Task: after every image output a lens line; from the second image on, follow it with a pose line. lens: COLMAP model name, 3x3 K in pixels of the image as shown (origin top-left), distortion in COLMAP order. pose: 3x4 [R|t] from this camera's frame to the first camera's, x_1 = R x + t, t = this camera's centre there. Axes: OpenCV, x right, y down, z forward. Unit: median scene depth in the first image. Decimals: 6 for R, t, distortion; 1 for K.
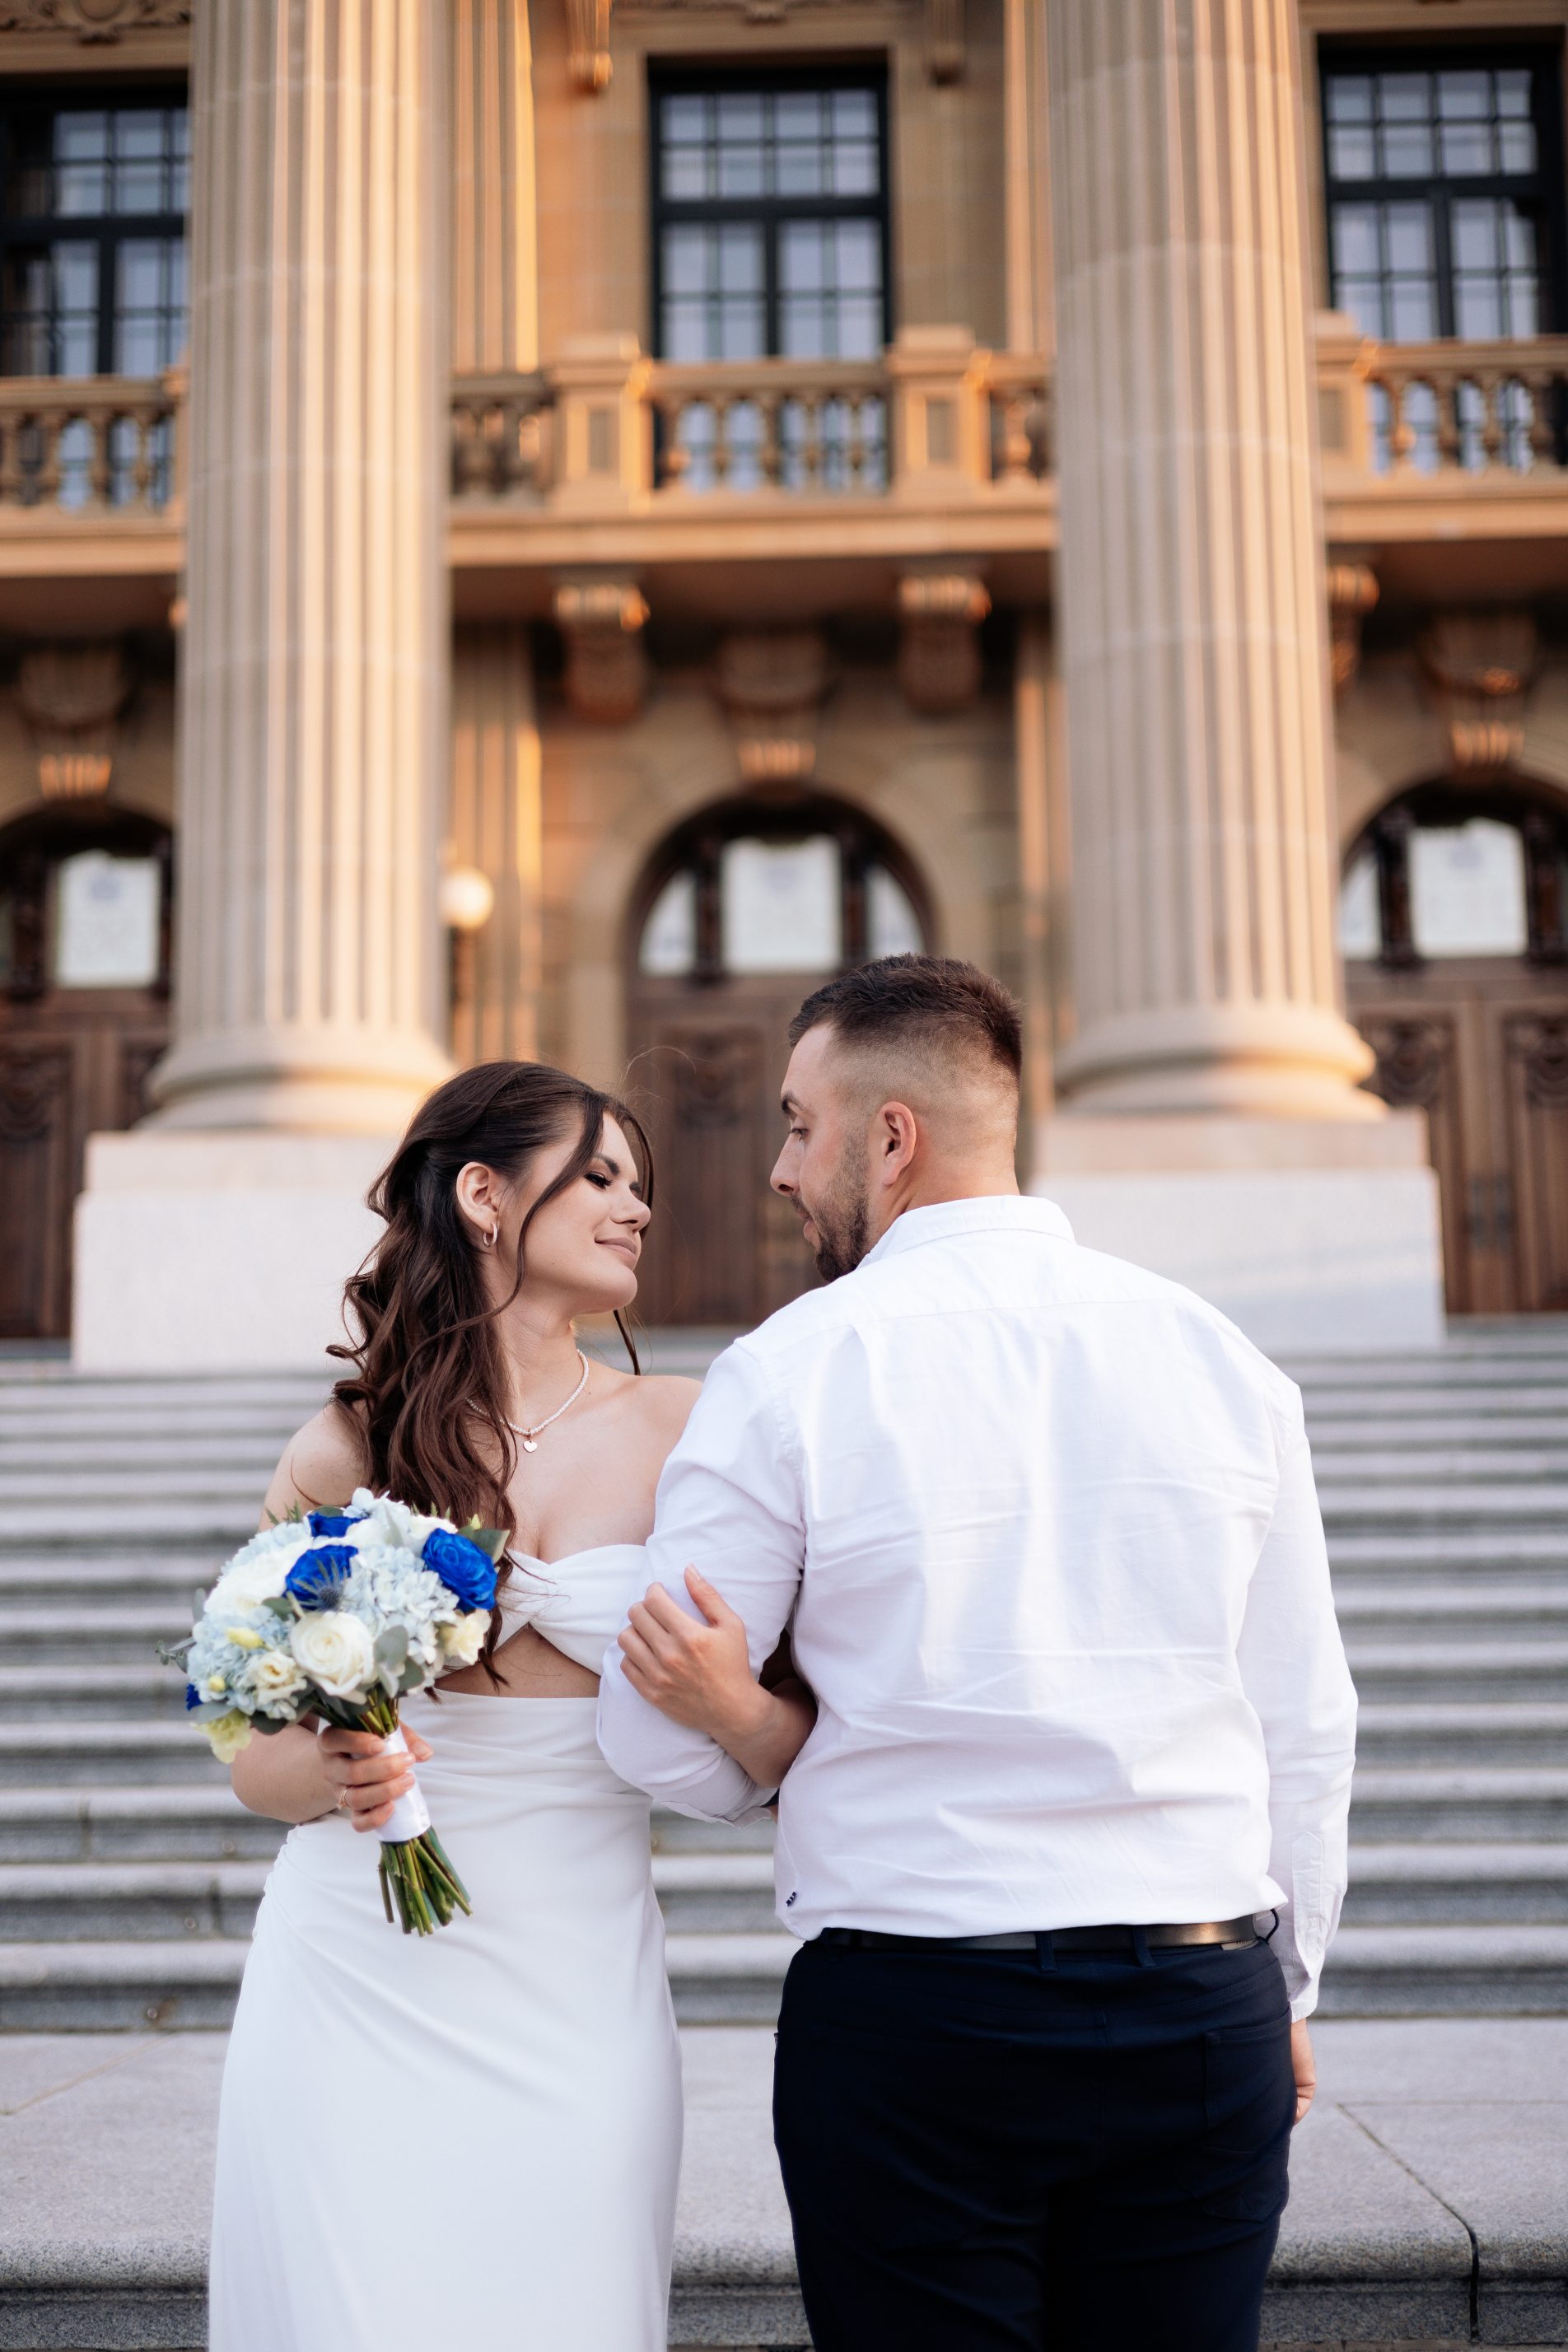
lens RADIAL K [[3242.7, 0, 765.9], [0, 3242.7, 1171.2], [0, 0, 1]] dist [-0.012348, 0.000000]
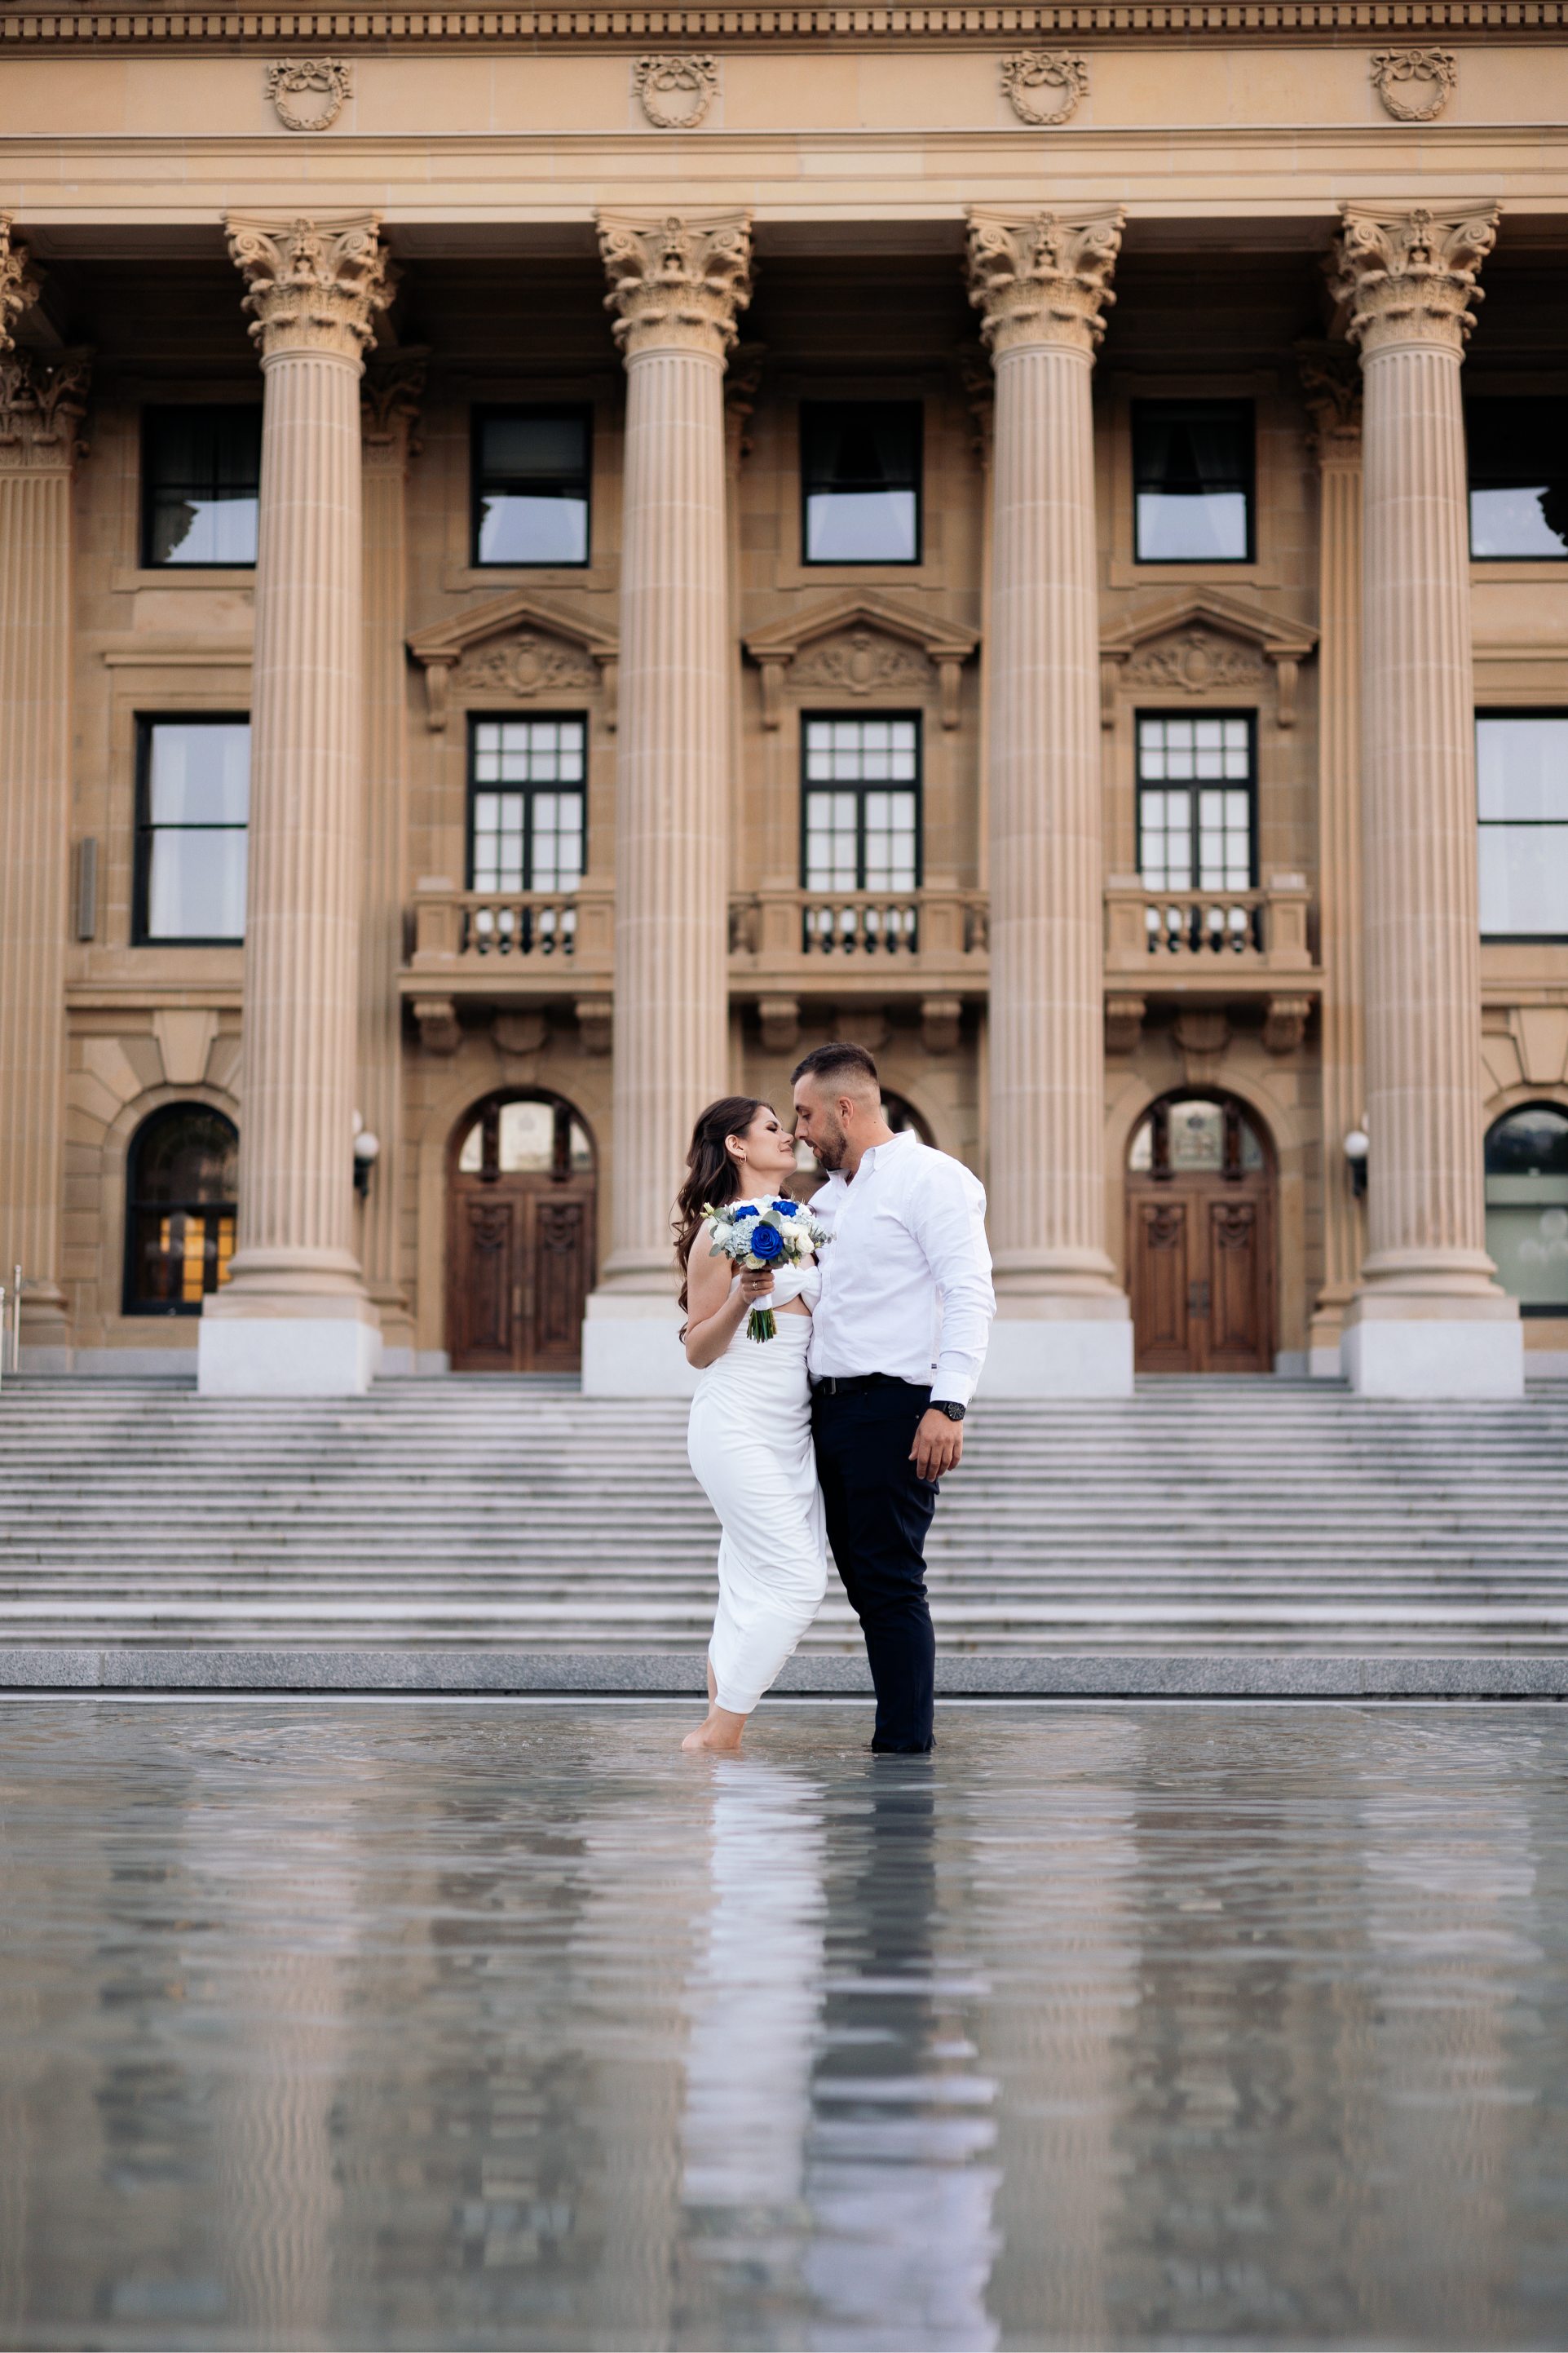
lens RADIAL K [[3243.7, 0, 795.4], [0, 3243.7, 1181.6], [0, 0, 1]] dist [-0.012348, 0.000000]
pose [[0.999816, 0.017480, 0.007866, -0.053410], [-0.017920, 0.998042, 0.059932, -0.182246], [-0.006803, -0.060062, 0.998171, -1.069689]]
